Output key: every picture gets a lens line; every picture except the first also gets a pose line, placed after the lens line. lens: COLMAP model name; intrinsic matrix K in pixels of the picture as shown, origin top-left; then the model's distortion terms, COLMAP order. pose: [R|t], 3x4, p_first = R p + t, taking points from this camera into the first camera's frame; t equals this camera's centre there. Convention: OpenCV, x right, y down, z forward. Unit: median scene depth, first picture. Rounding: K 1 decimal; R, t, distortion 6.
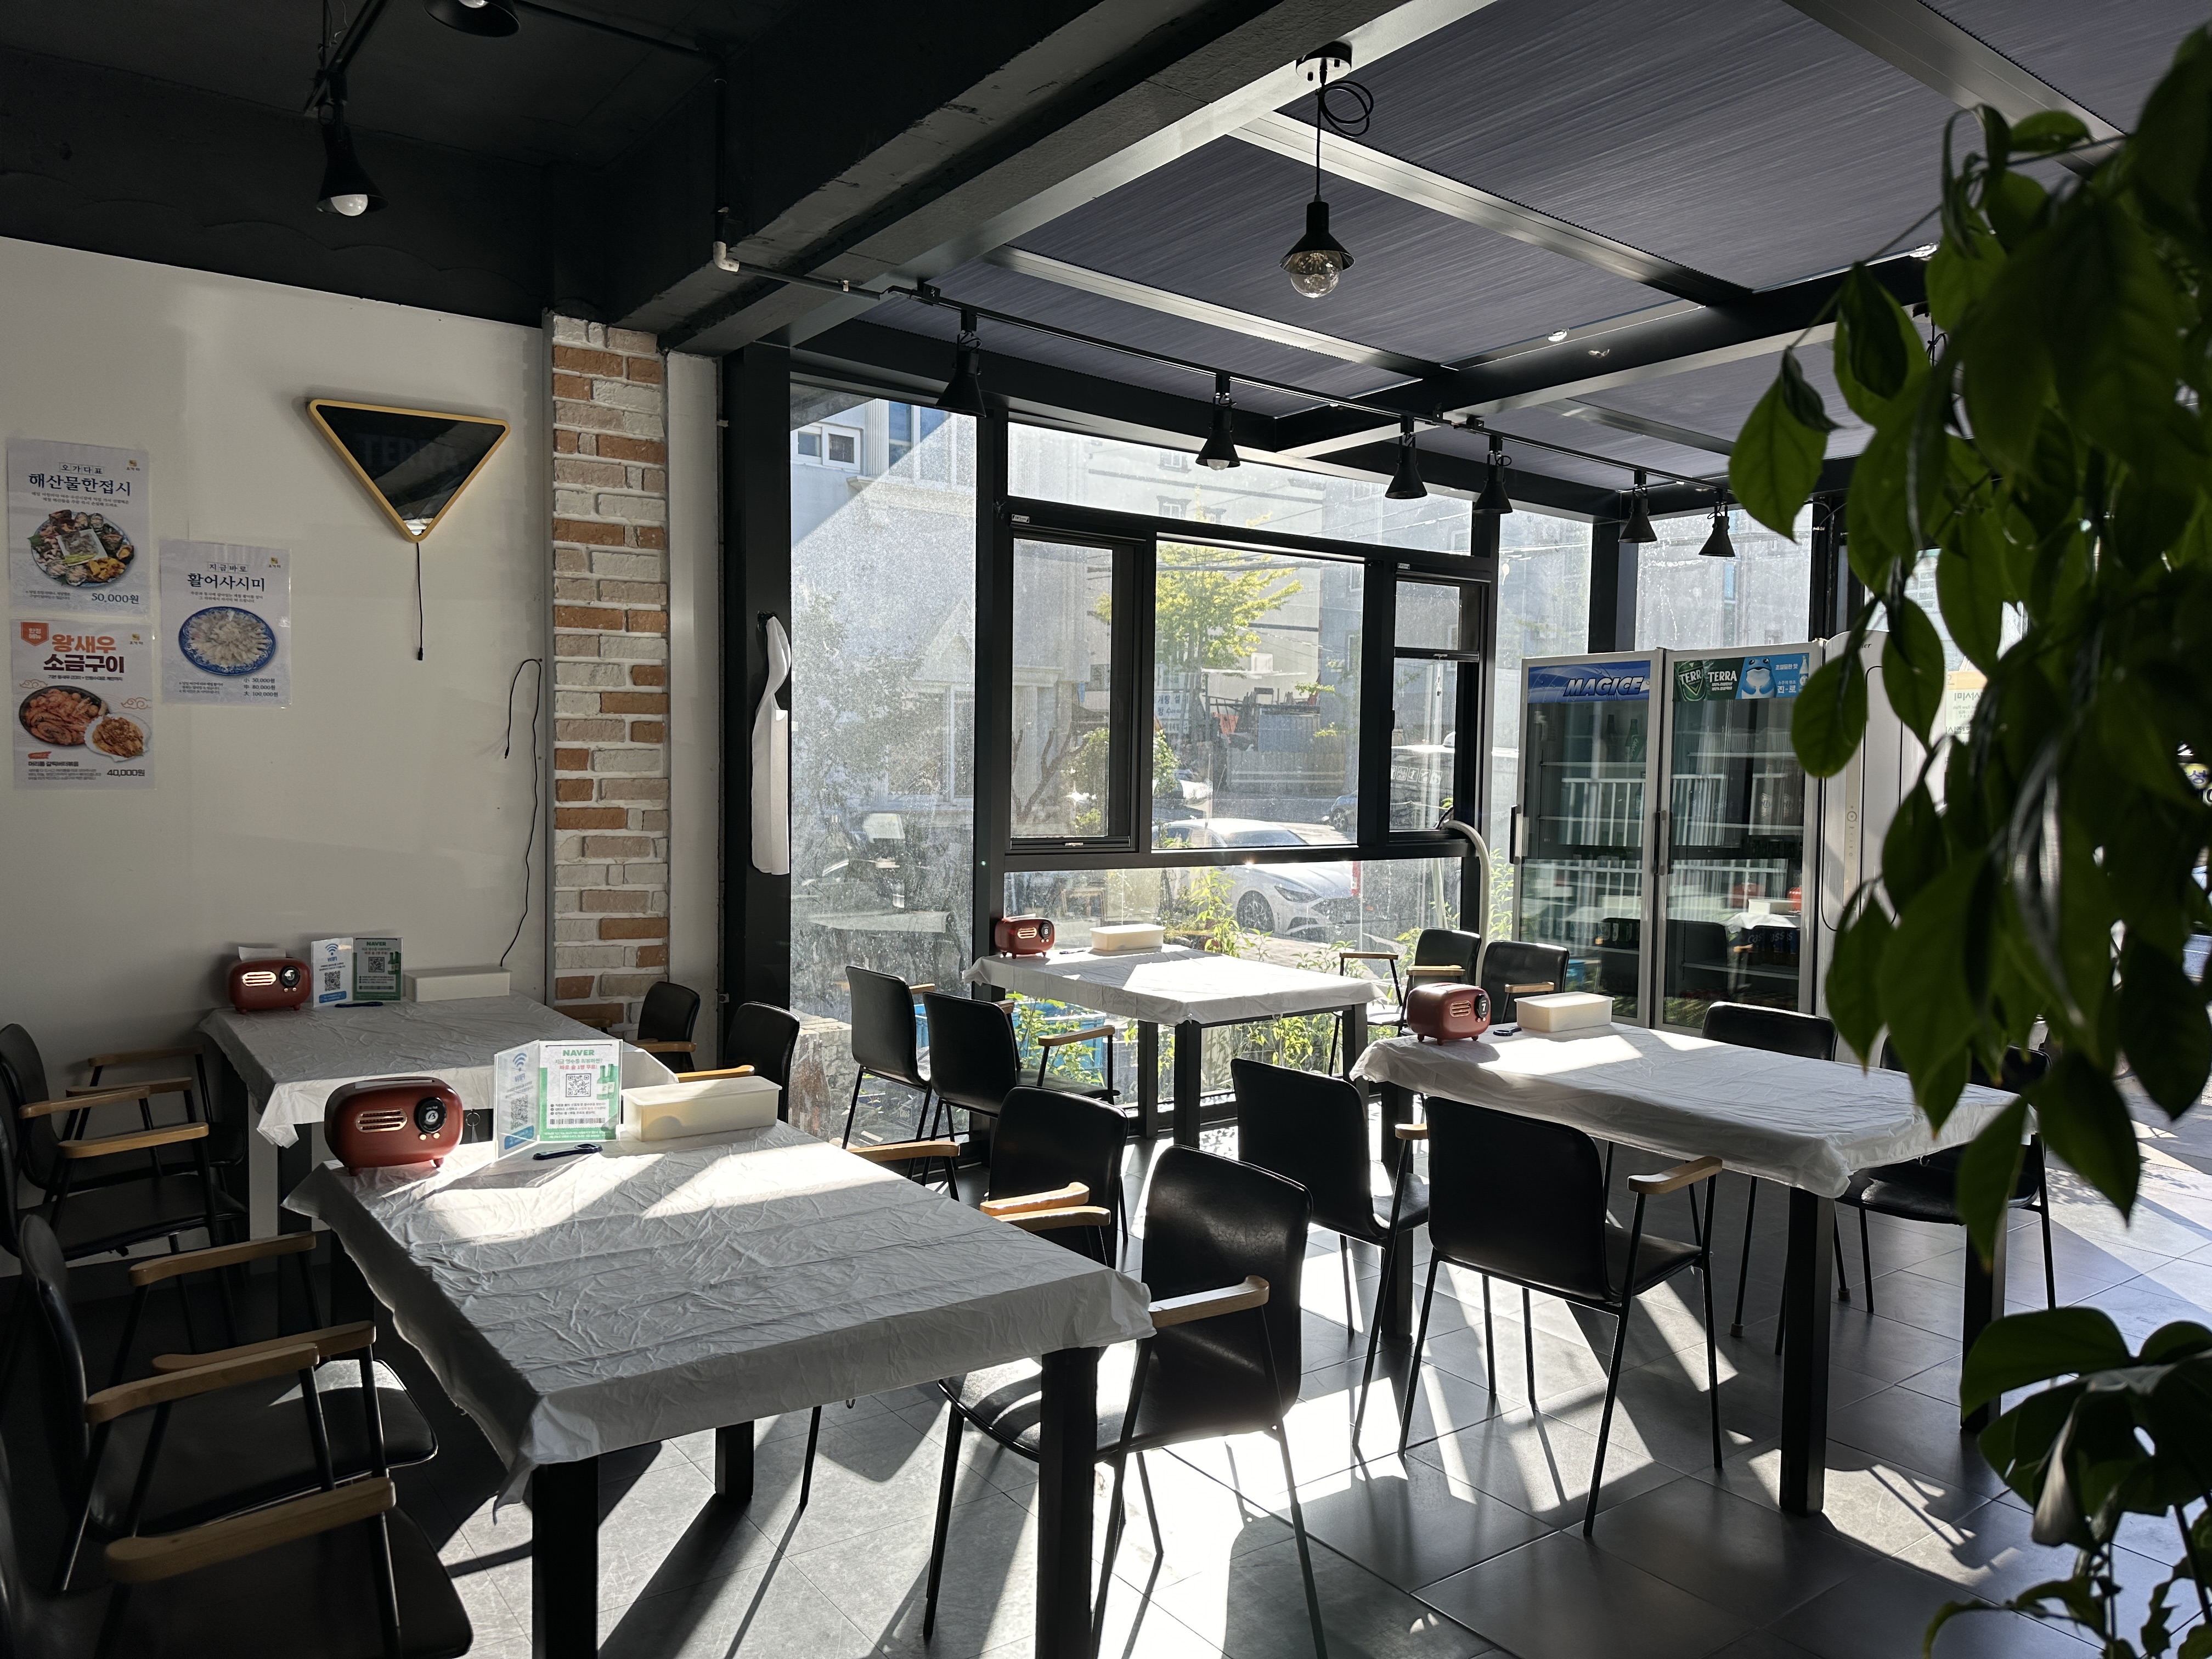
lens RADIAL K [[1533.7, 0, 1106.0], [0, 1533.7, 829.5], [0, 0, 1]] dist [0.048250, -0.000905]
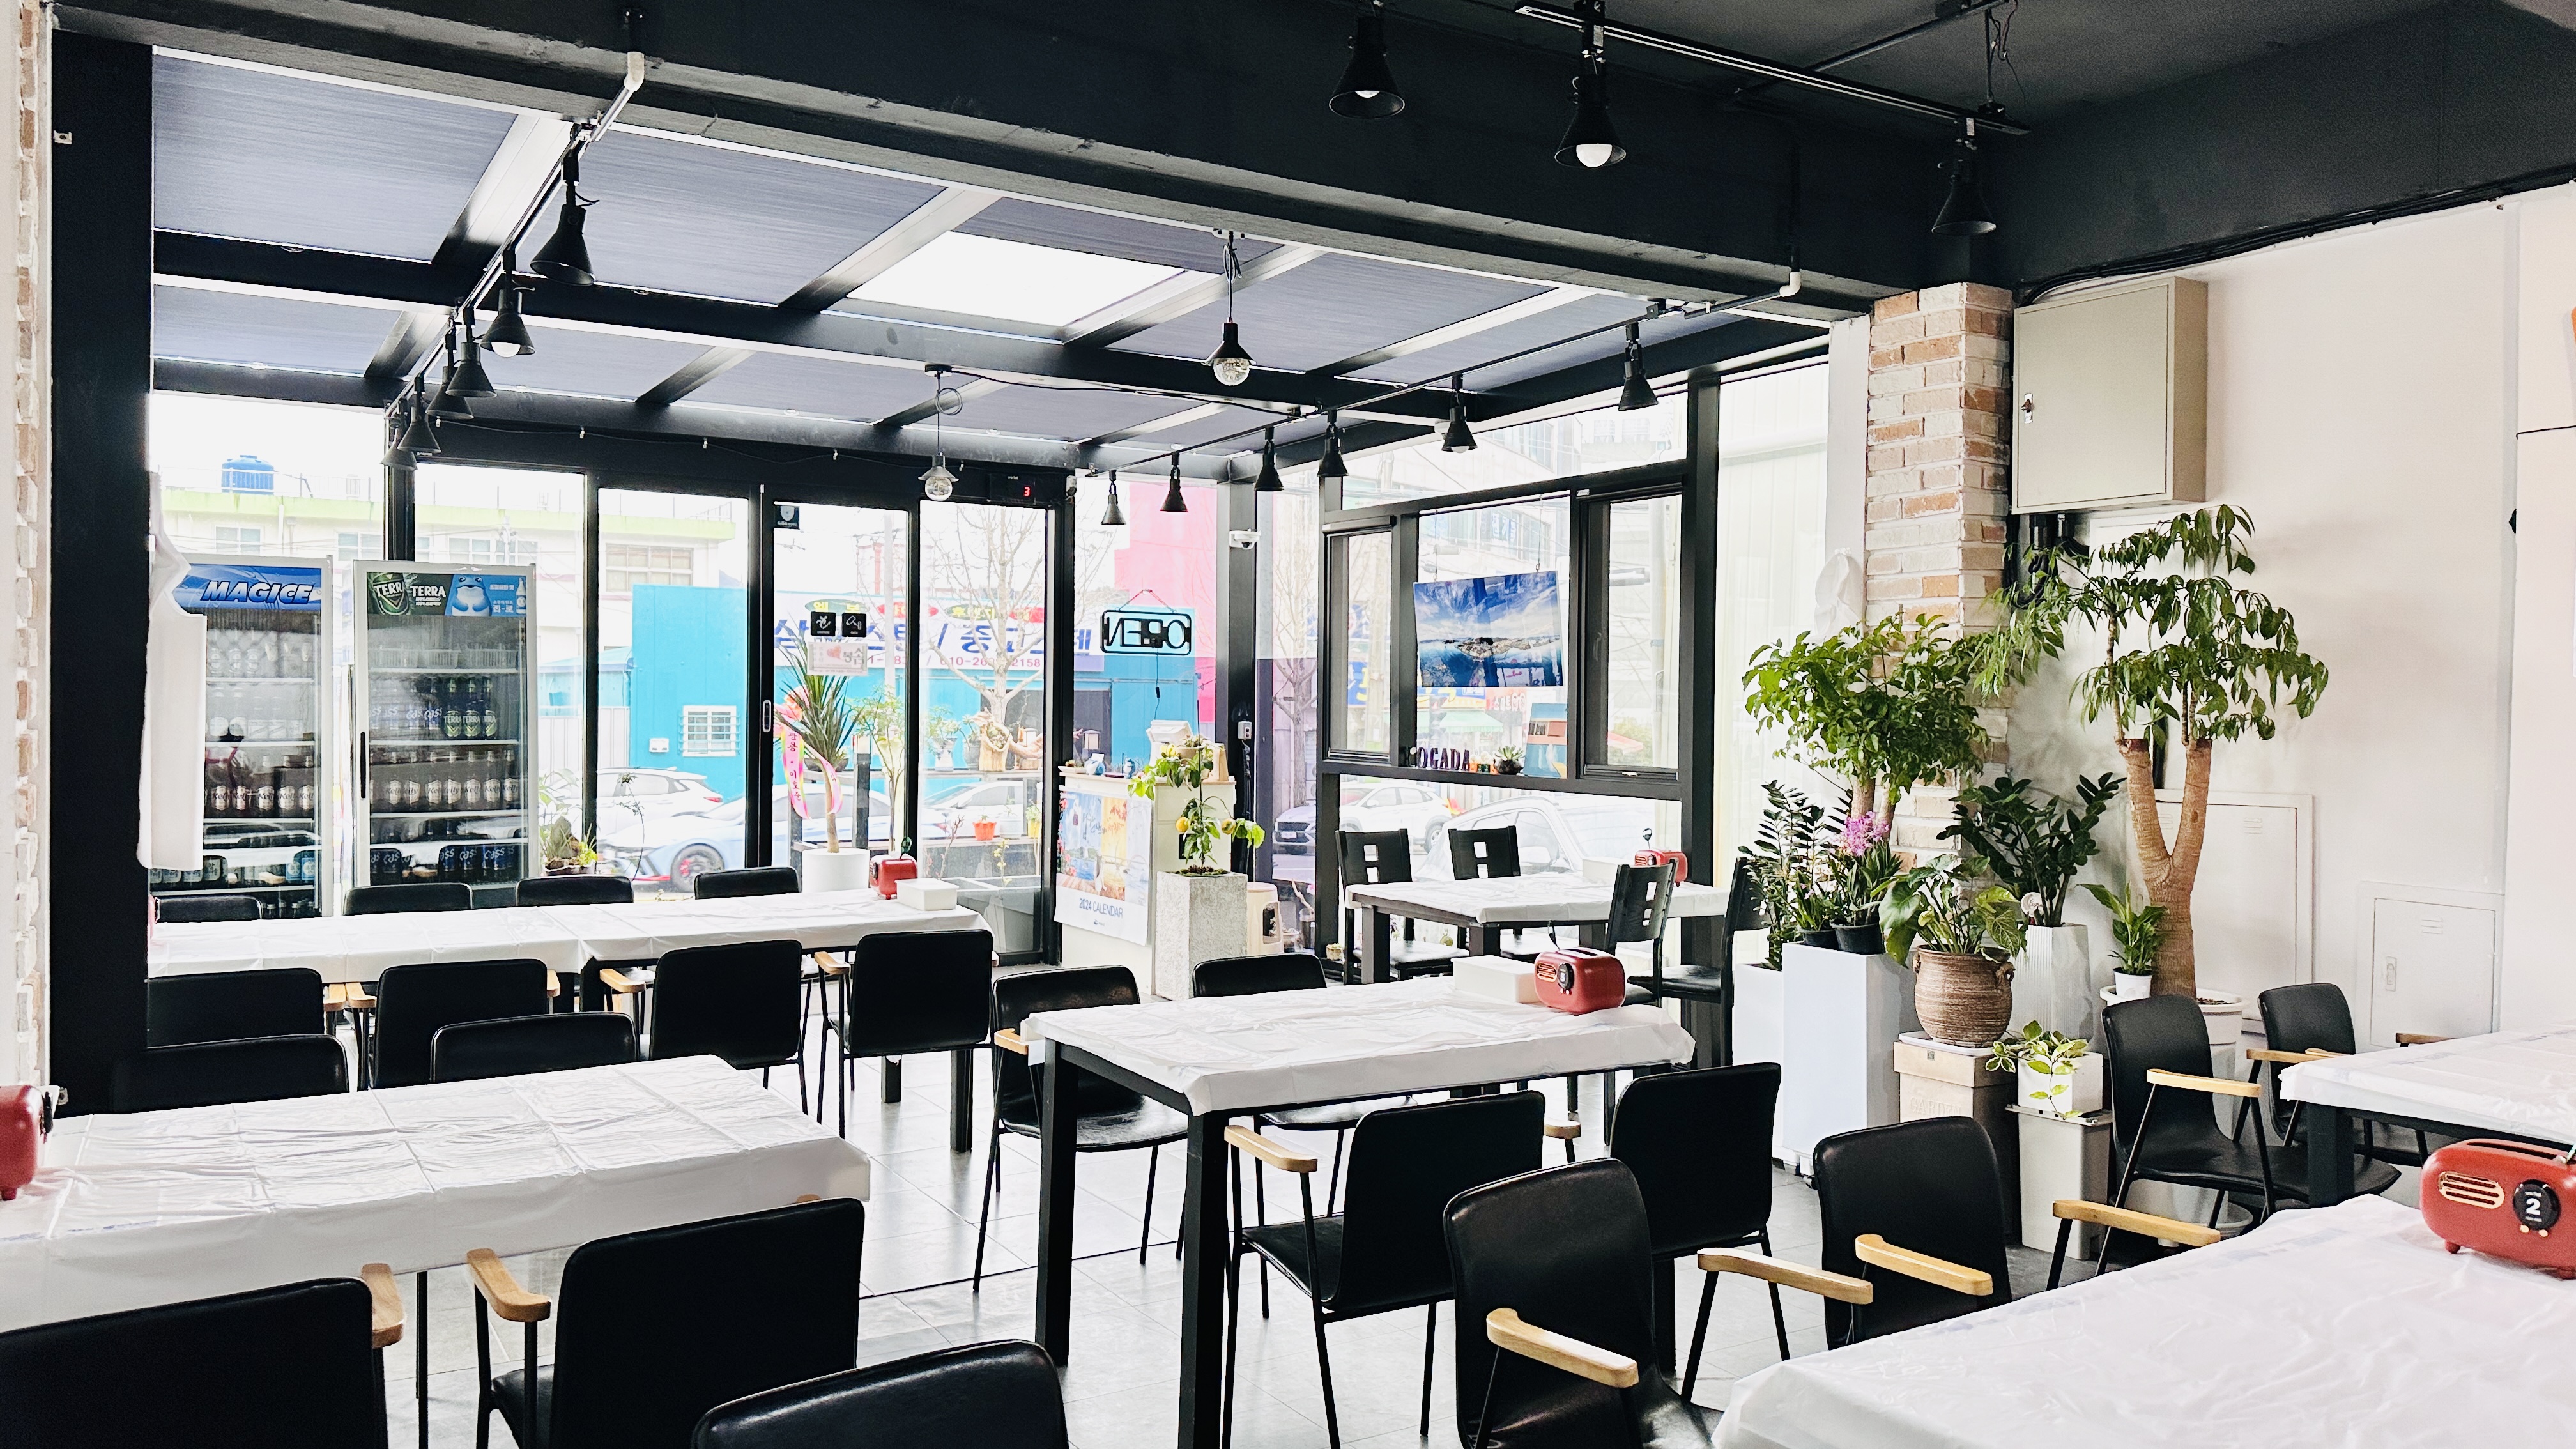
lens RADIAL K [[1835.1, 0, 1288.0], [0, 1835.1, 724.5], [0, 0, 1]] dist [0.005489, 0.000697]
pose [[0.073834, -0.026743, 0.996912, -0.994946], [0.029880, 0.999251, 0.024593, -0.037309], [-0.996823, 0.027972, 0.074578, 0.514971]]
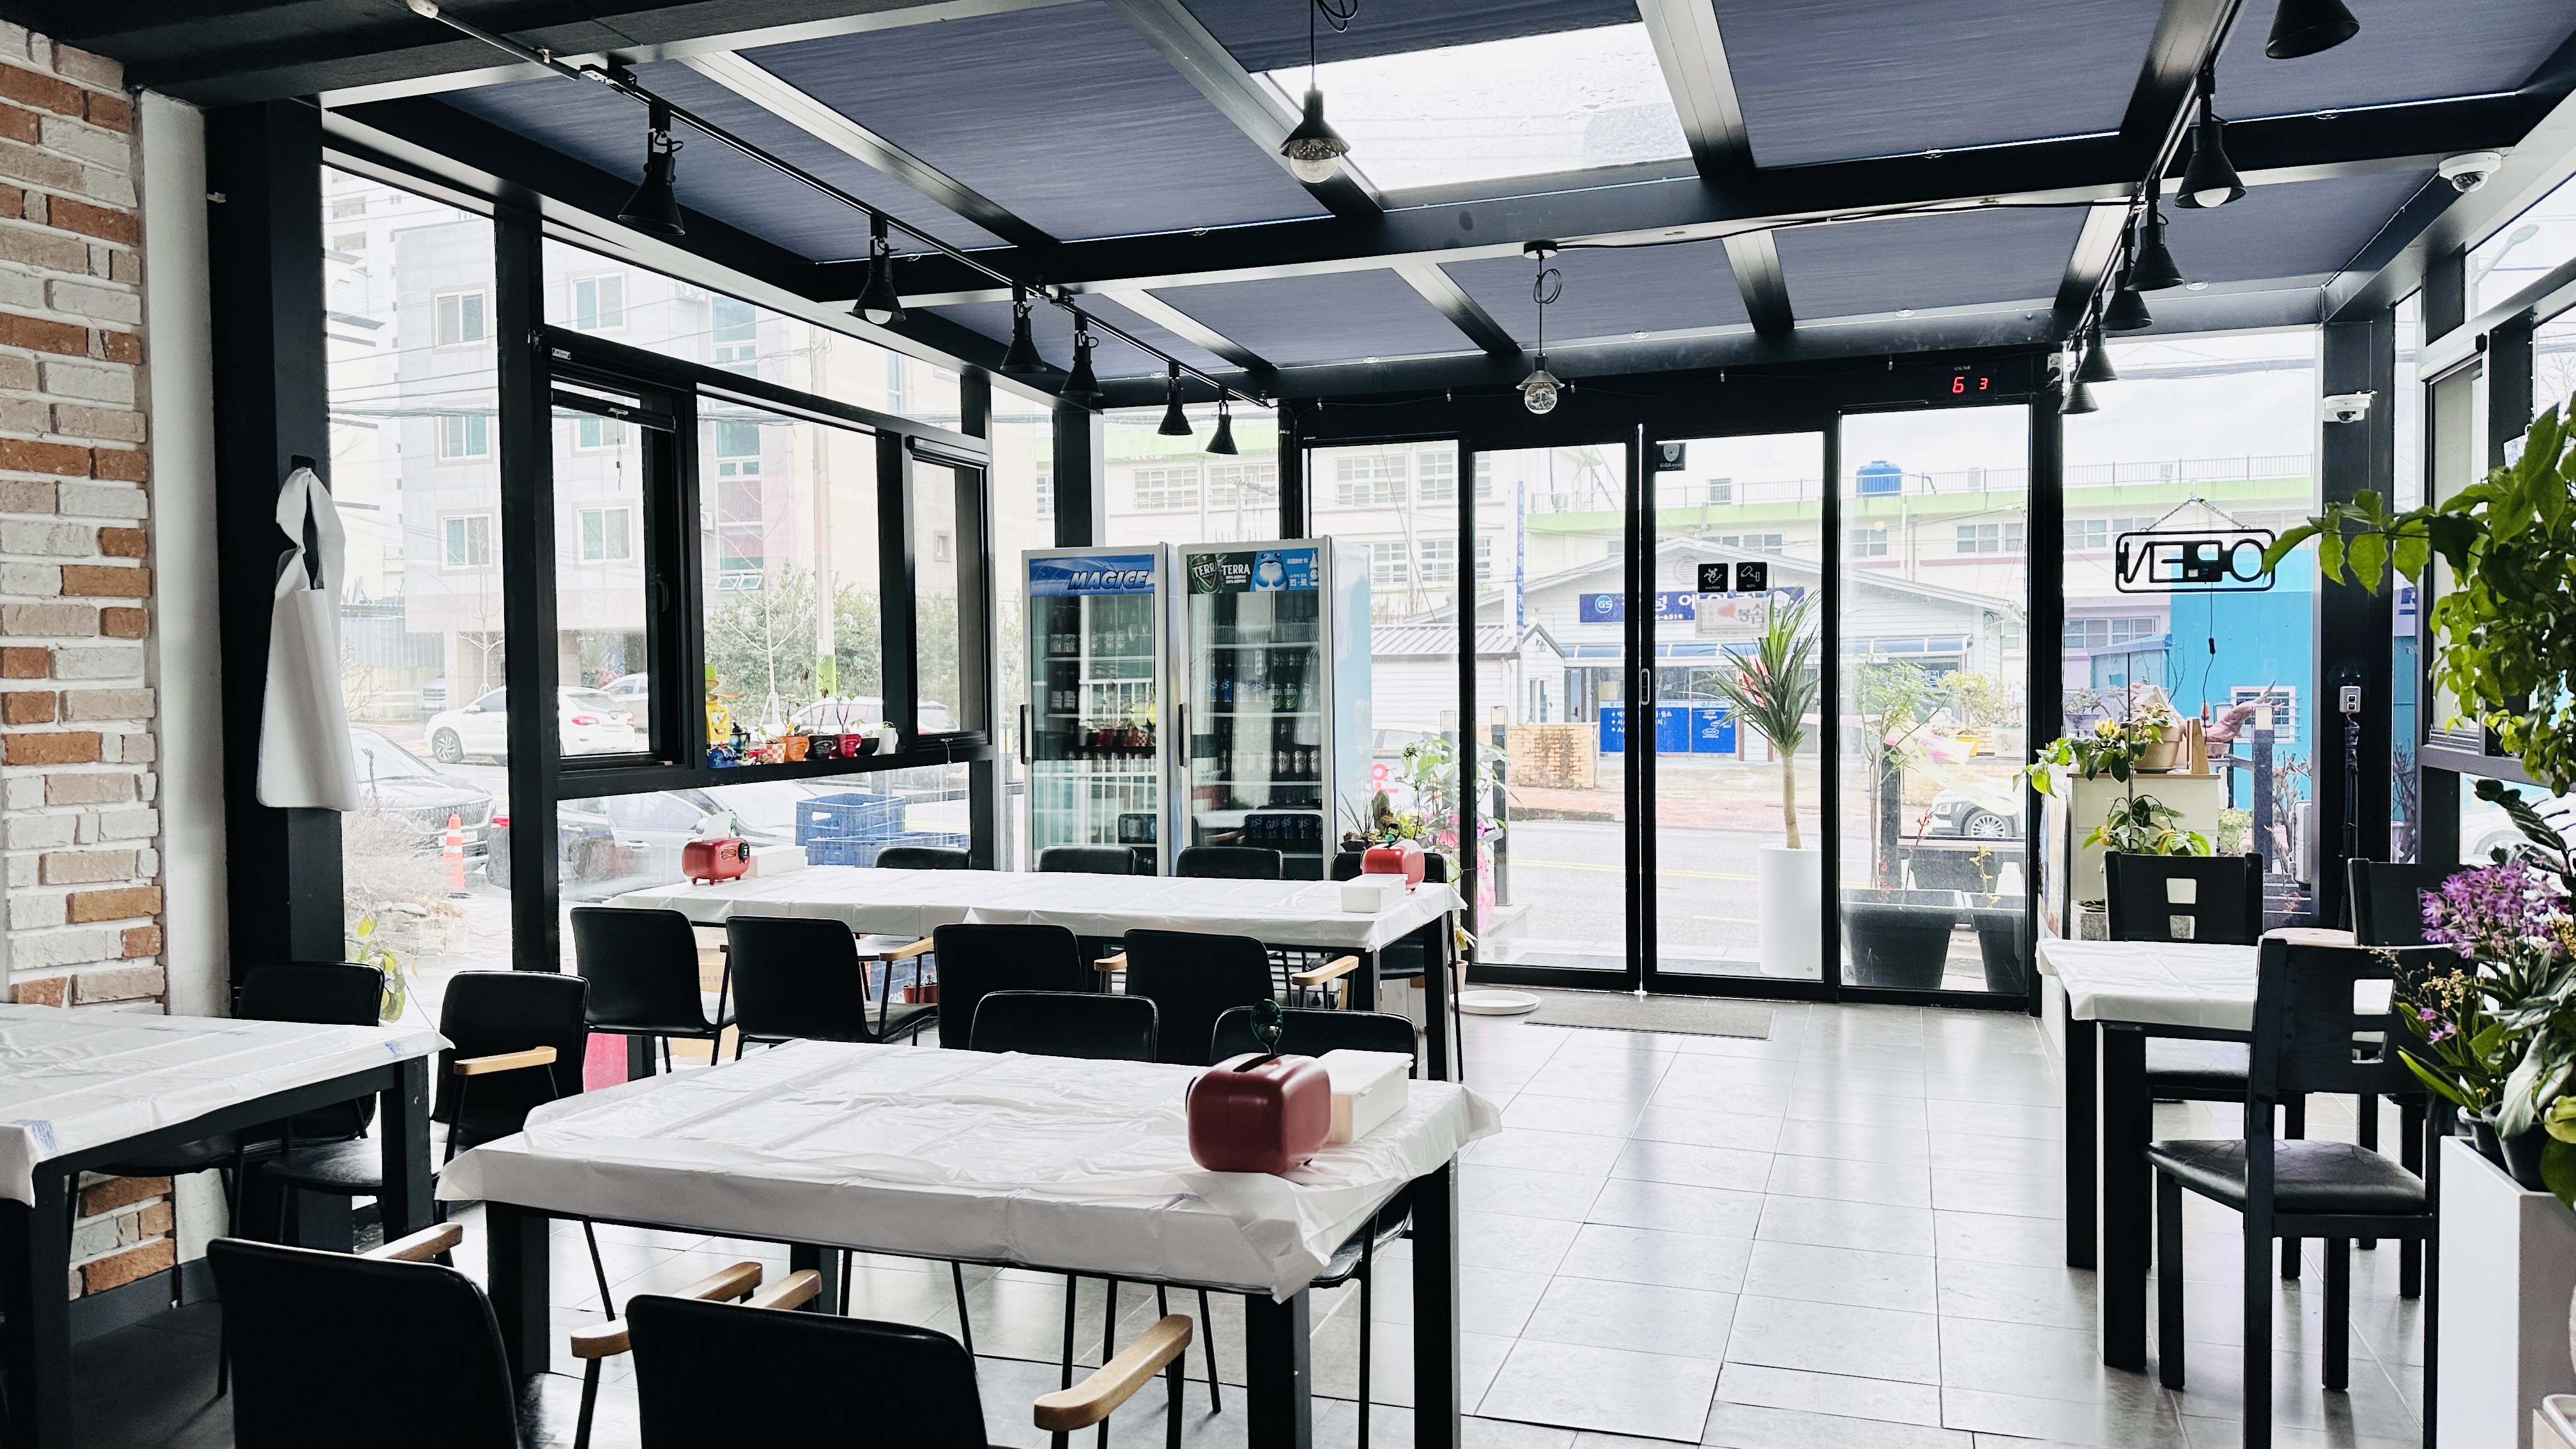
lens RADIAL K [[1835.1, 0, 1288.0], [0, 1835.1, 724.5], [0, 0, 1]] dist [0.005489, 0.000697]
pose [[0.823591, -0.035278, 0.566085, -0.338949], [0.046656, 0.998895, -0.005629, 0.011981], [-0.565261, 0.031047, 0.824327, 0.012486]]
